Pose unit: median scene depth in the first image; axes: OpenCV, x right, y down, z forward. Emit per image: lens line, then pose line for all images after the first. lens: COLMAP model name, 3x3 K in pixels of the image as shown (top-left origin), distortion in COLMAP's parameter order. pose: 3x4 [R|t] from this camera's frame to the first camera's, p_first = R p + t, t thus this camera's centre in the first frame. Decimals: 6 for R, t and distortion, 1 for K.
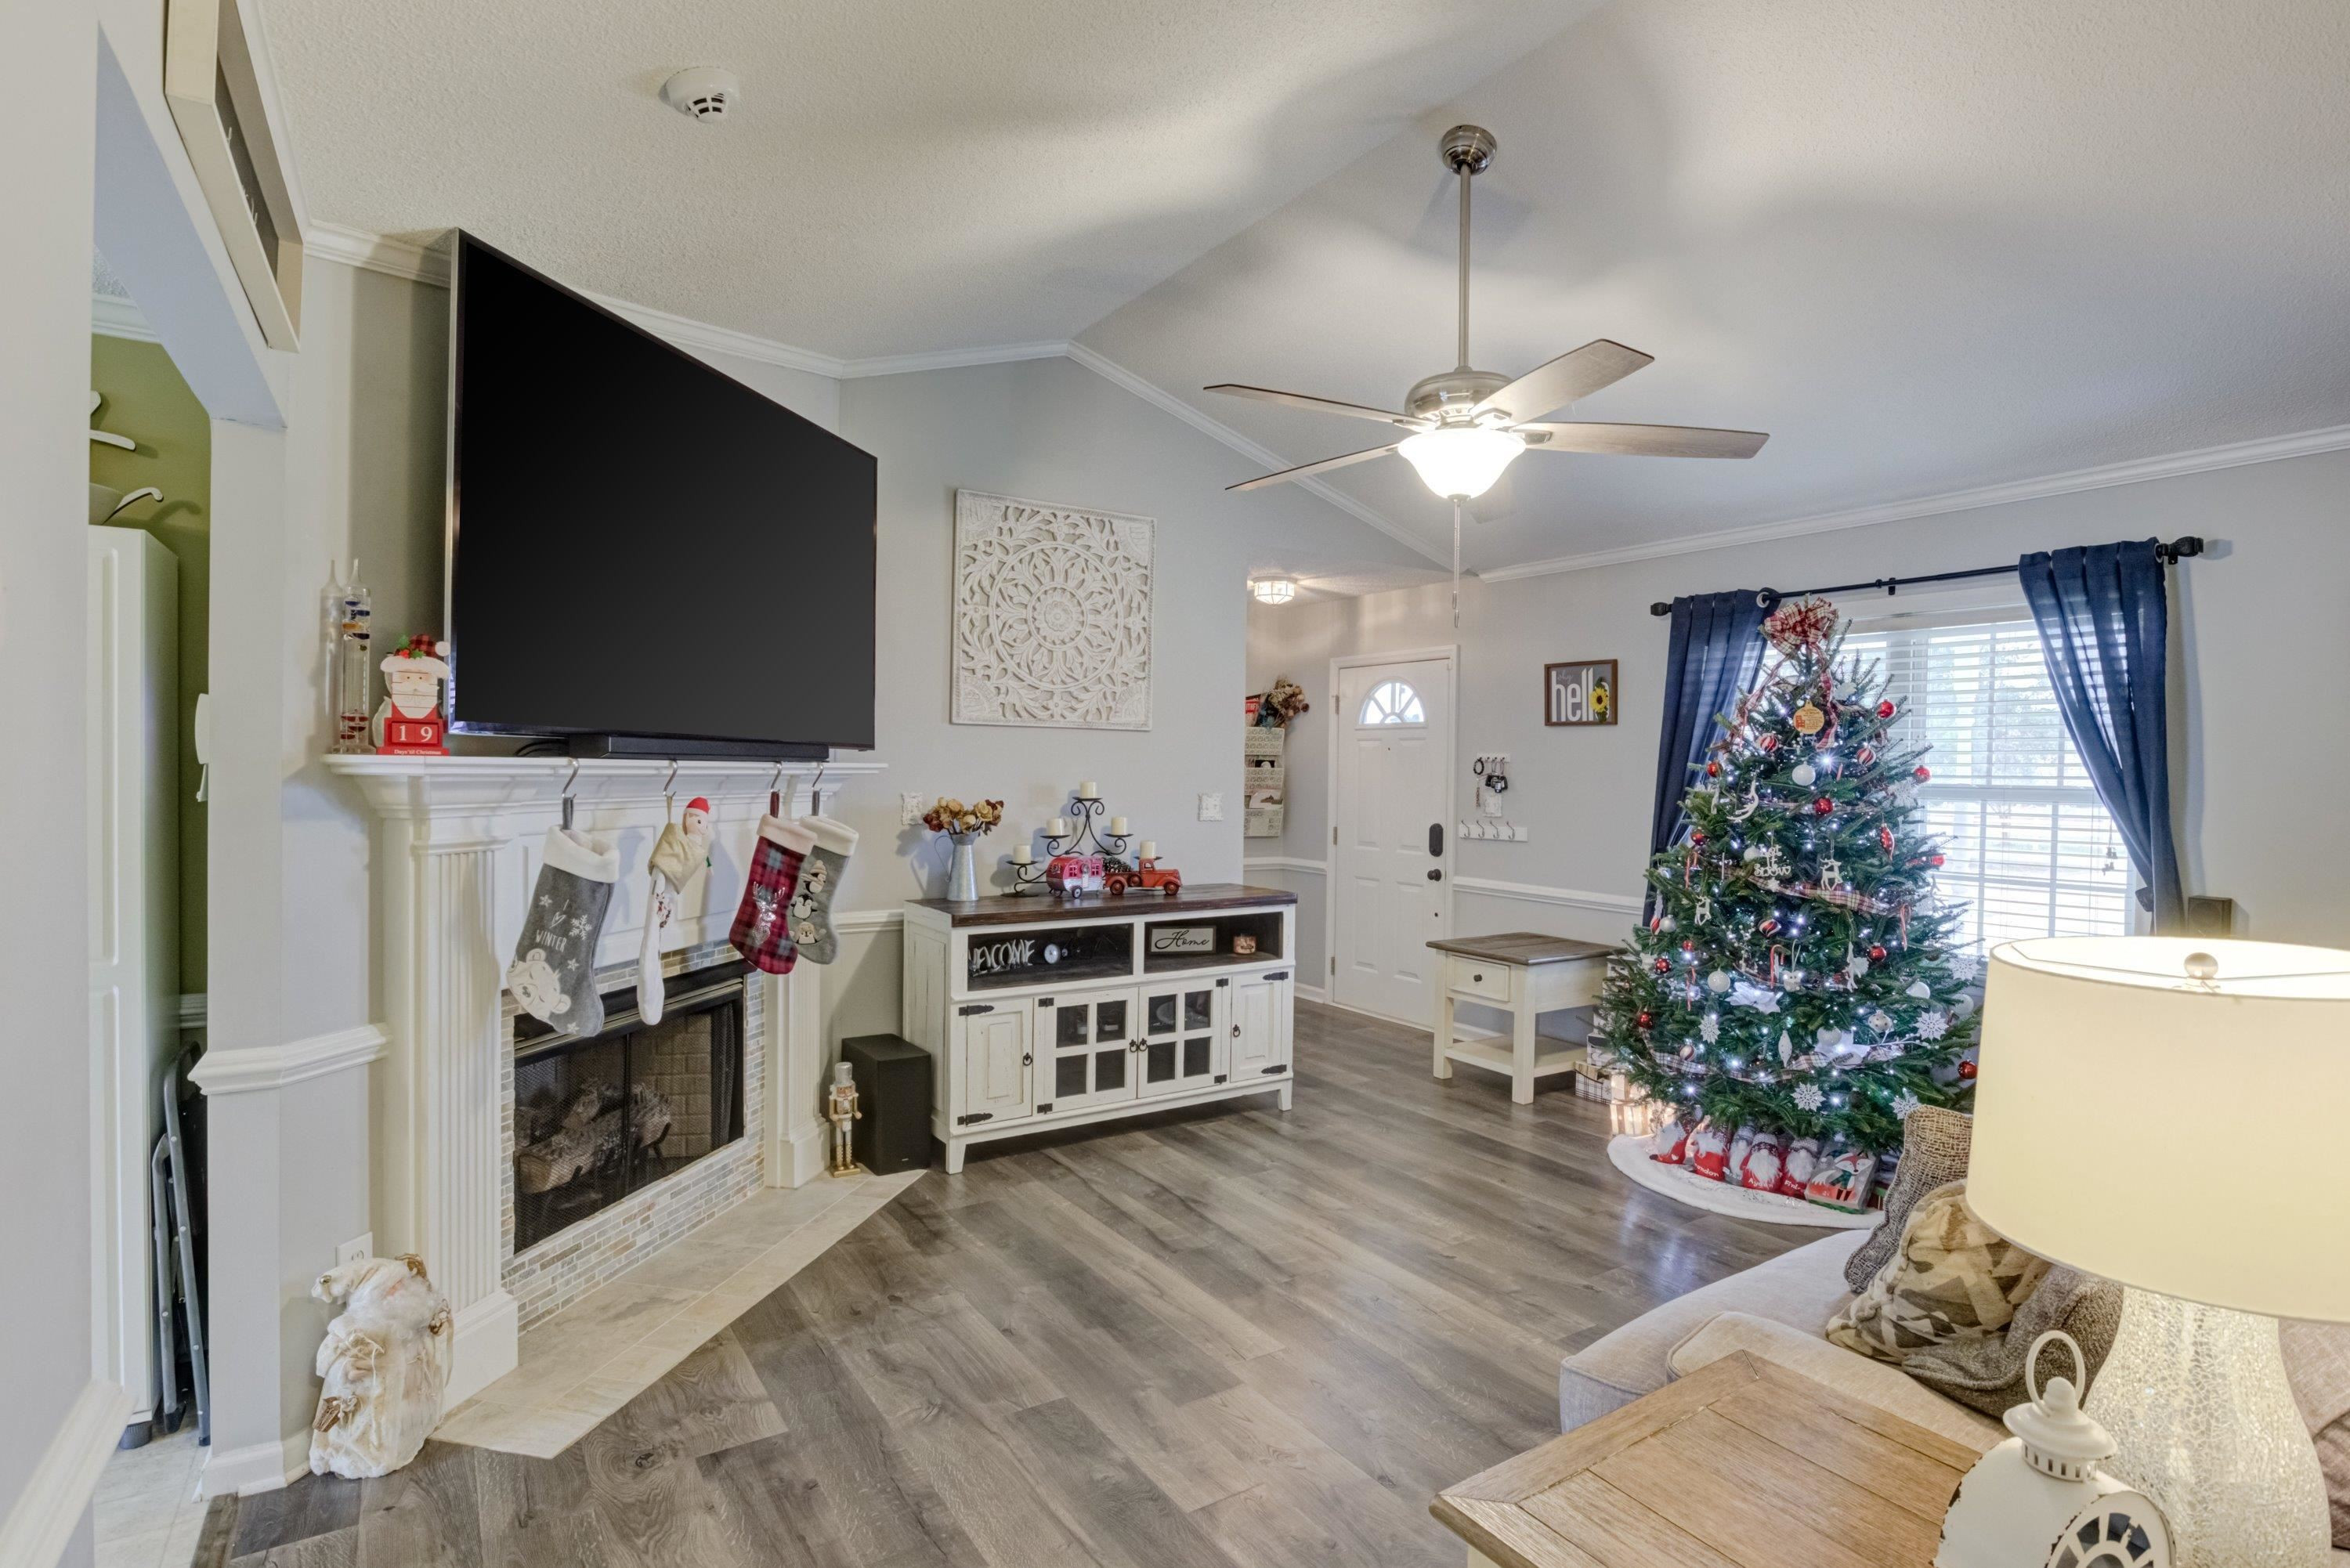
lens RADIAL K [[1198.2, 0, 1159.7], [0, 1198.2, 780.1], [0, 0, 1]] dist [-0.032403, 0.013341]
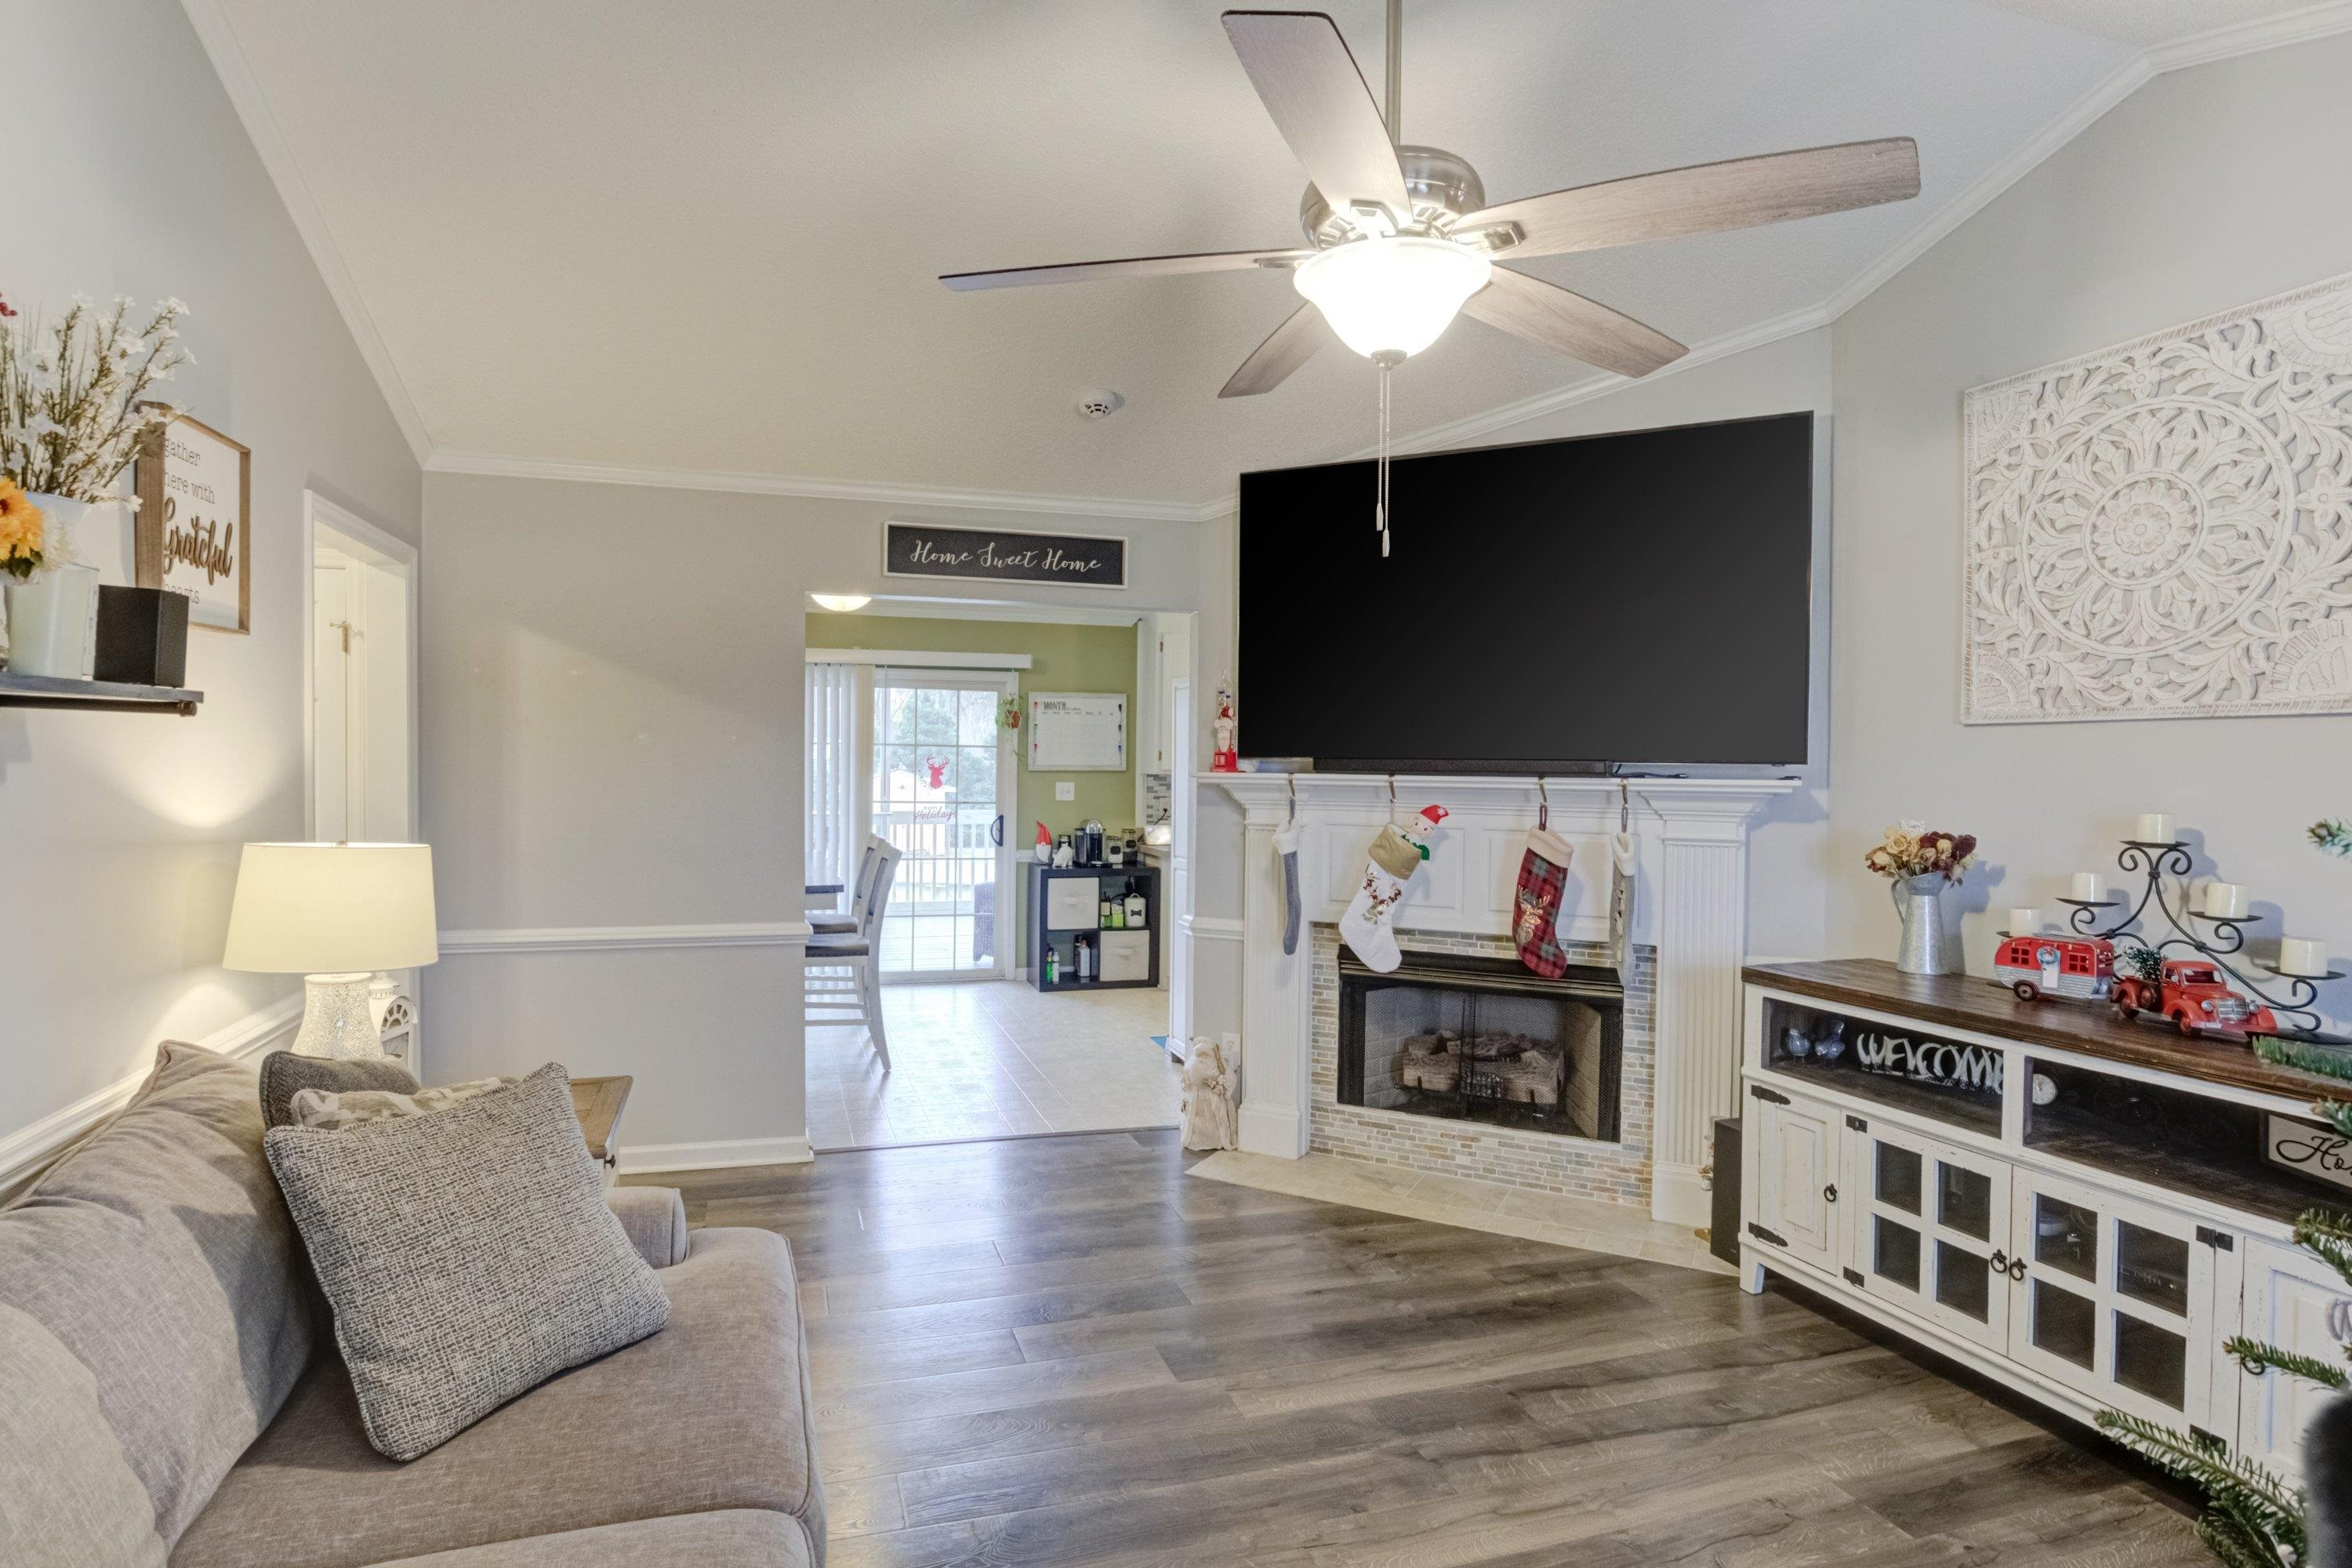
lens RADIAL K [[1199.4, 0, 1162.4], [0, 1199.4, 788.7], [0, 0, 1]] dist [-0.032403, 0.013341]
pose [[-0.251374, -0.002253, -0.967887, 0.636887], [-0.025265, 0.999672, 0.004234, -0.000930], [0.967560, 0.025518, -0.251348, 0.740379]]
